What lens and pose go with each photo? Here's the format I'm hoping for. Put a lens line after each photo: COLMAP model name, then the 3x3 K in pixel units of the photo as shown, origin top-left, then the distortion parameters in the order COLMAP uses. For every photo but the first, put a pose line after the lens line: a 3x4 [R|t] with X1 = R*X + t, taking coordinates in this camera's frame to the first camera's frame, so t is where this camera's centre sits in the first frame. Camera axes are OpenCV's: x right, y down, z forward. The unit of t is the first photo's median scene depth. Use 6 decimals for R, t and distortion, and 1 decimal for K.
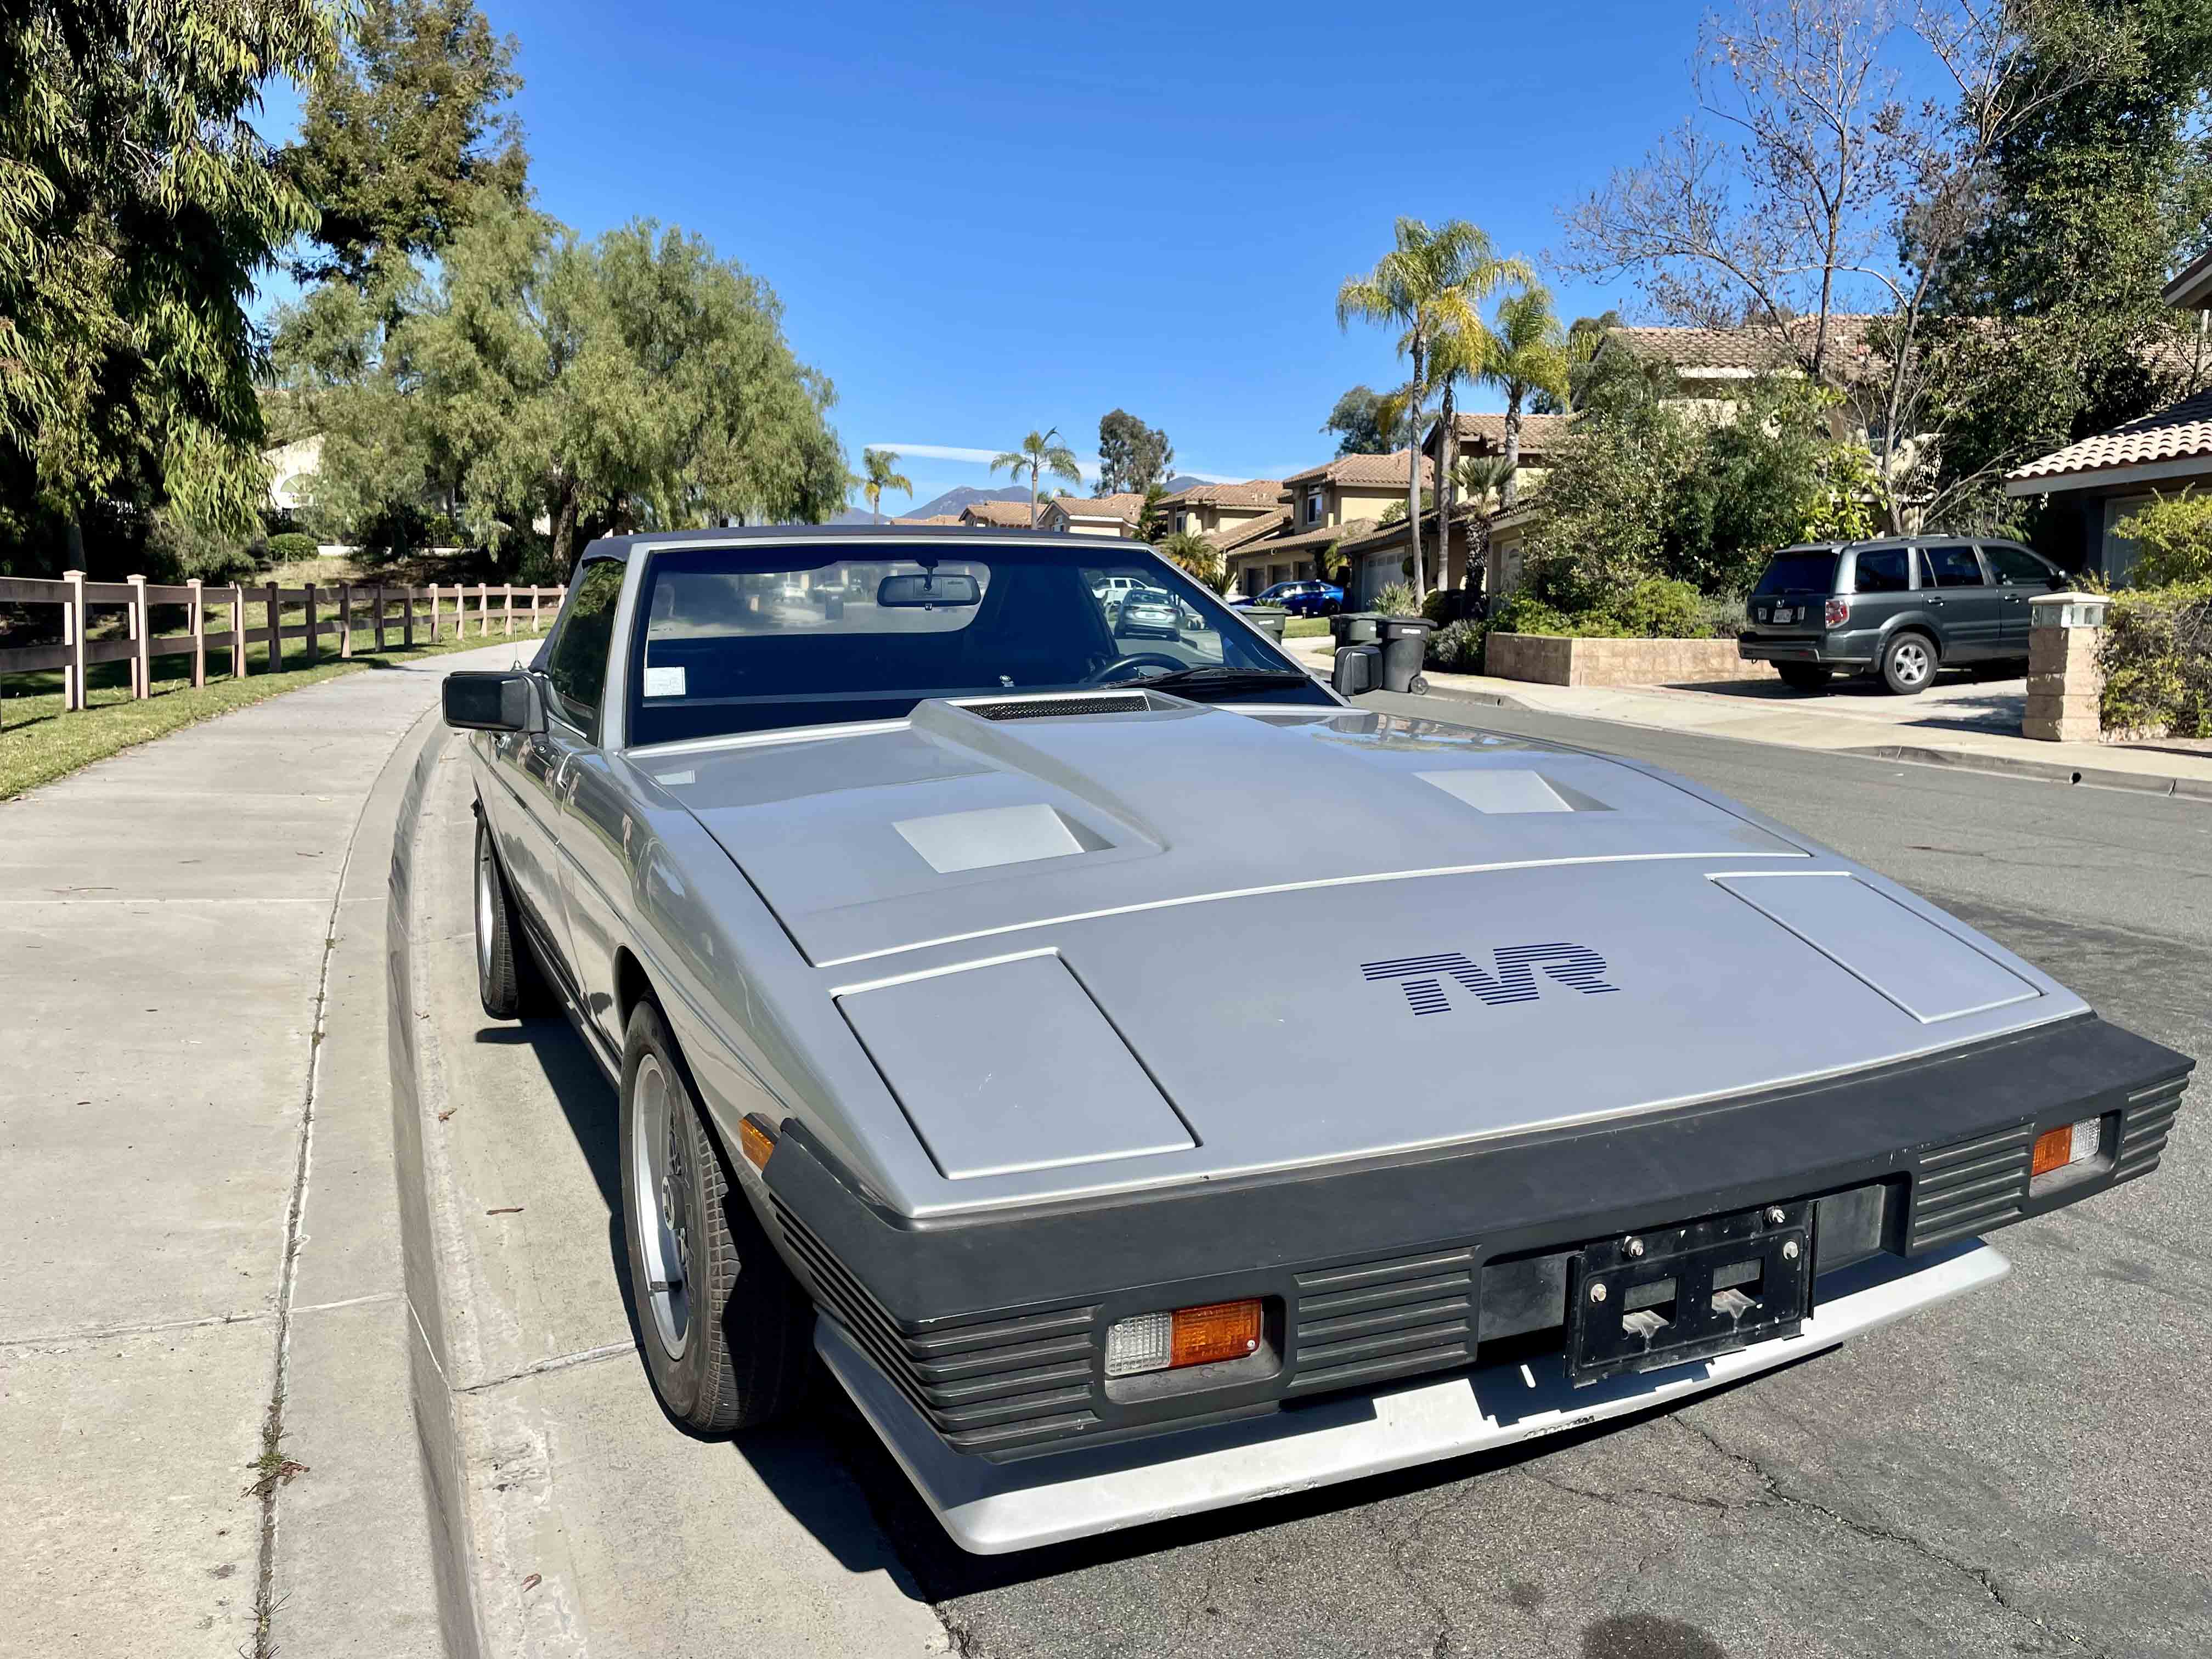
lens RADIAL K [[1662.8, 0, 1116.9], [0, 1662.8, 831.2], [0, 0, 1]] dist [-0.007793, -0.008983]
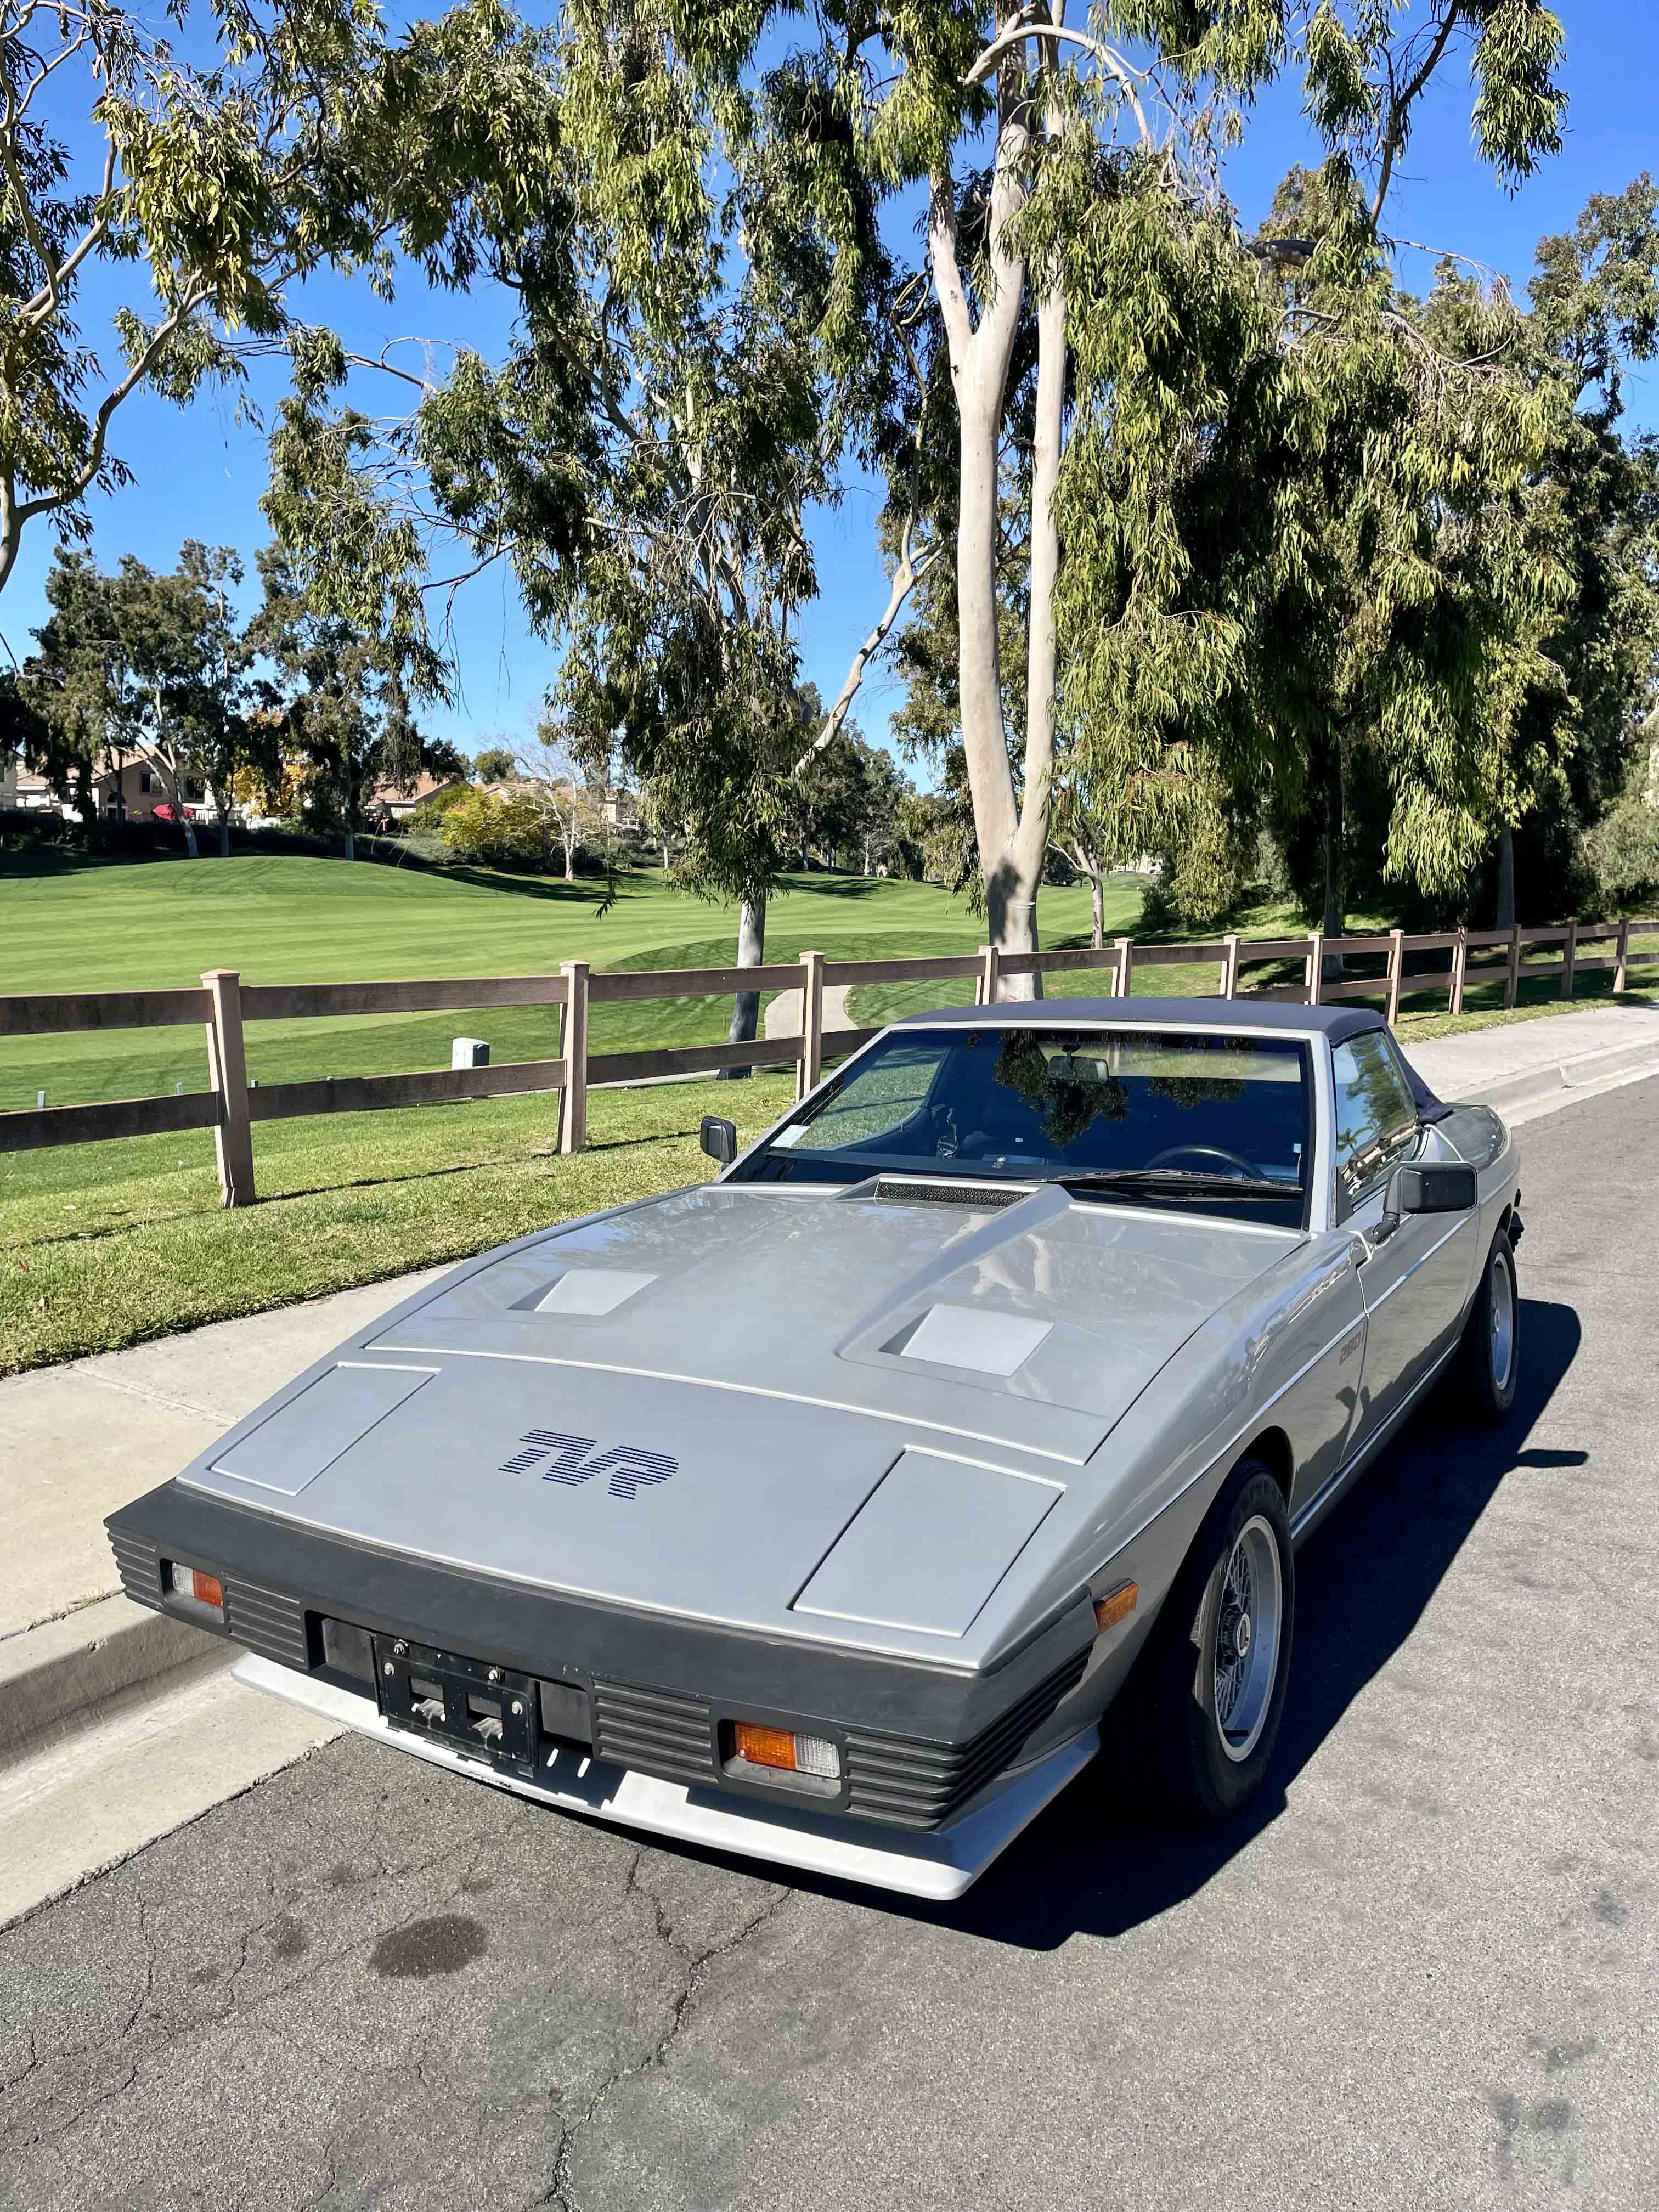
lens RADIAL K [[1662.8, 0, 837.9], [0, 1662.8, 1109.1], [0, 0, 1]] dist [-0.007793, -0.008983]
pose [[0.566342, 0.094229, -0.818766, 0.163186], [-0.108680, 0.993306, 0.039142, -0.031612], [0.816973, 0.066815, 0.572792, 0.041311]]
